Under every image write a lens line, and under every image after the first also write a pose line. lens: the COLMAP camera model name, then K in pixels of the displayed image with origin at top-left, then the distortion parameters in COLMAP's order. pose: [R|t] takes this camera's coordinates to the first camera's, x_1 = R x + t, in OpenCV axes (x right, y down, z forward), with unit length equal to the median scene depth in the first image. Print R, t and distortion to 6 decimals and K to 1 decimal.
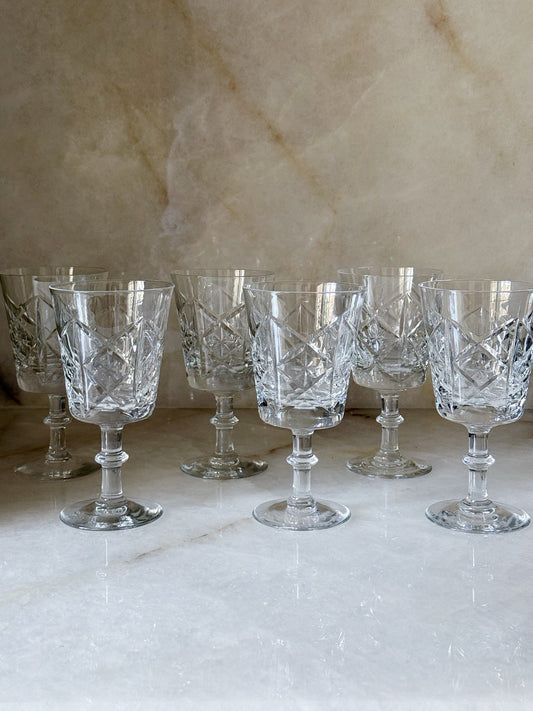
lens RADIAL K [[809.8, 0, 265.6], [0, 809.8, 354.6], [0, 0, 1]] dist [0.096674, 0.000000]
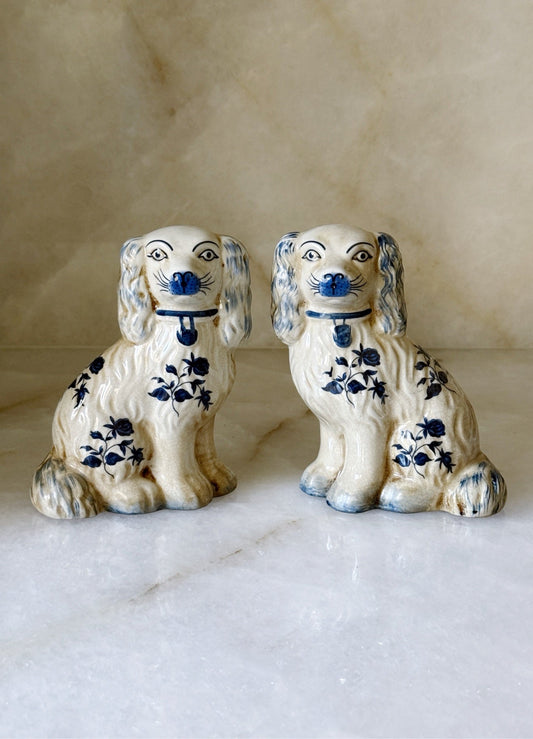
lens RADIAL K [[803.6, 0, 267.6], [0, 803.6, 369.2], [0, 0, 1]] dist [0.078789, 0.000000]
pose [[0.999507, -0.002644, 0.031292, -0.048922], [-0.001764, 0.990148, 0.140017, -0.026336], [-0.031354, -0.140003, 0.989655, 0.218358]]
